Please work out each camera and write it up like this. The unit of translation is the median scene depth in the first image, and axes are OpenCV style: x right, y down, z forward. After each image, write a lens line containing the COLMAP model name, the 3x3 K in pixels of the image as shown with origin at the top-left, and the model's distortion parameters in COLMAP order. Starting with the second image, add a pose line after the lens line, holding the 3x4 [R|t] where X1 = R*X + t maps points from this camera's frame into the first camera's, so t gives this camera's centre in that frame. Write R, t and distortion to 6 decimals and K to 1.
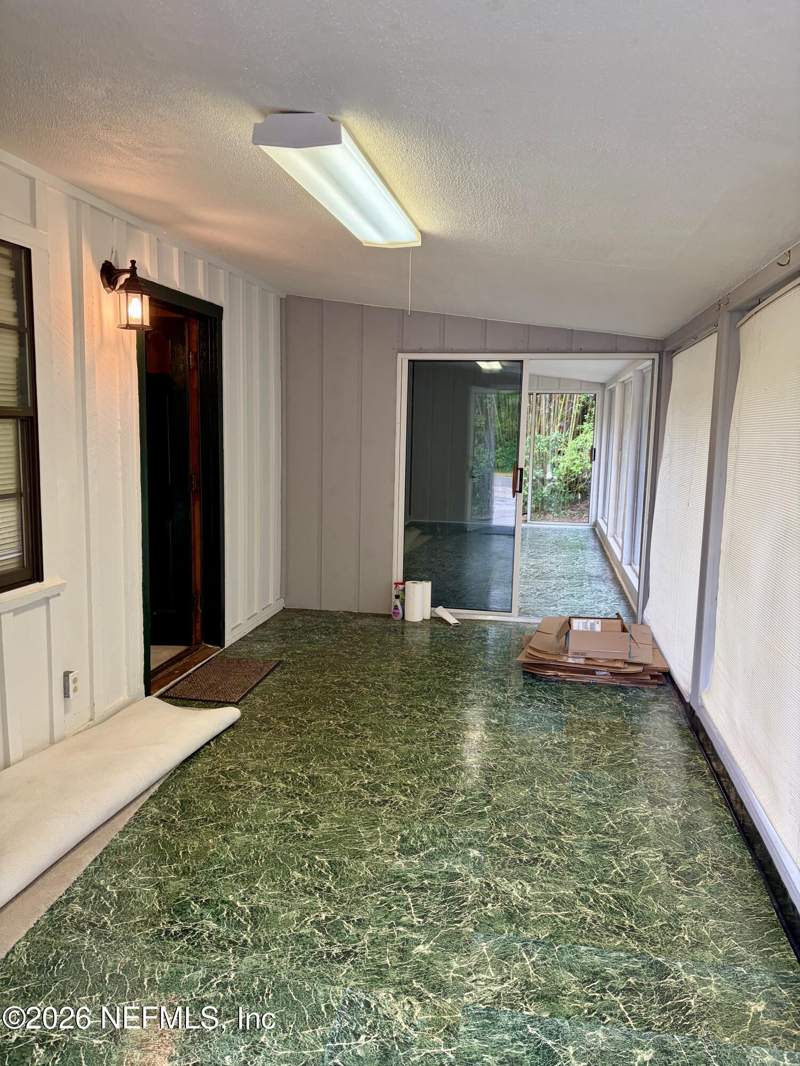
lens RADIAL K [[795.9, 0, 395.6], [0, 795.9, 534.4], [0, 0, 1]] dist [0.056323, 0.001208]
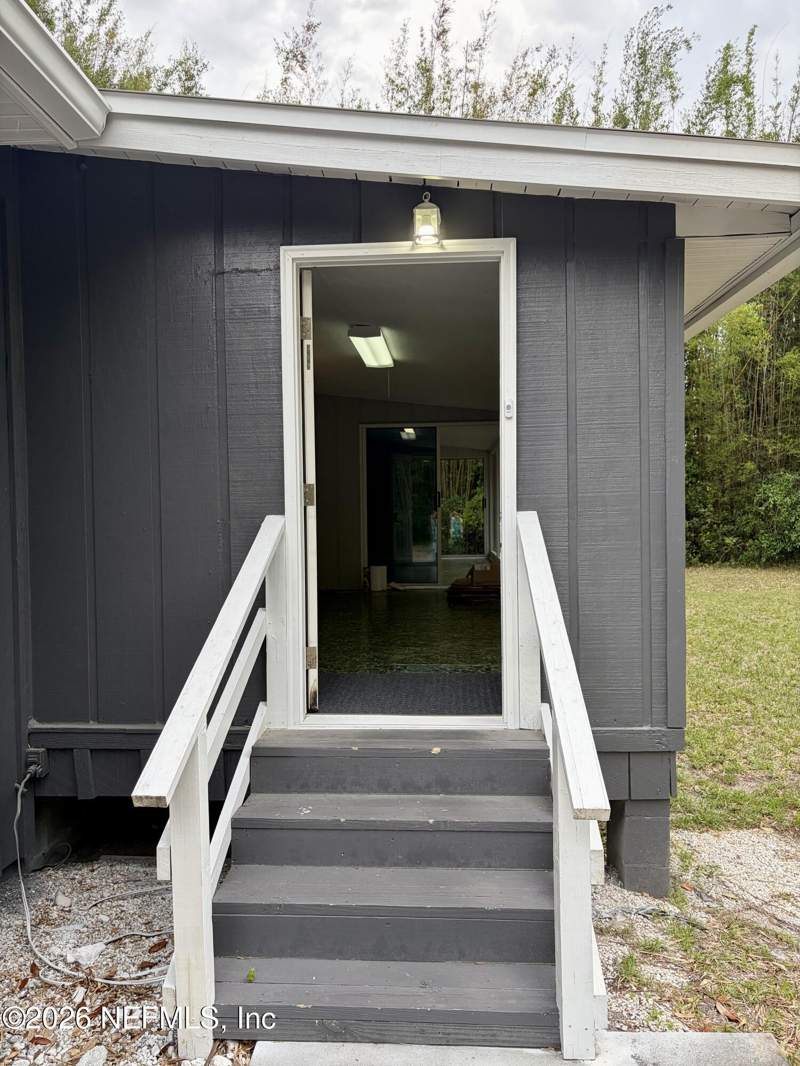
lens RADIAL K [[795.9, 0, 400.7], [0, 795.9, 531.4], [0, 0, 1]] dist [0.056323, 0.001208]
pose [[0.990710, -0.038346, 0.130472, -0.129610], [0.053047, 0.992388, -0.111140, 0.168131], [-0.125218, 0.117029, 0.985203, -0.560335]]
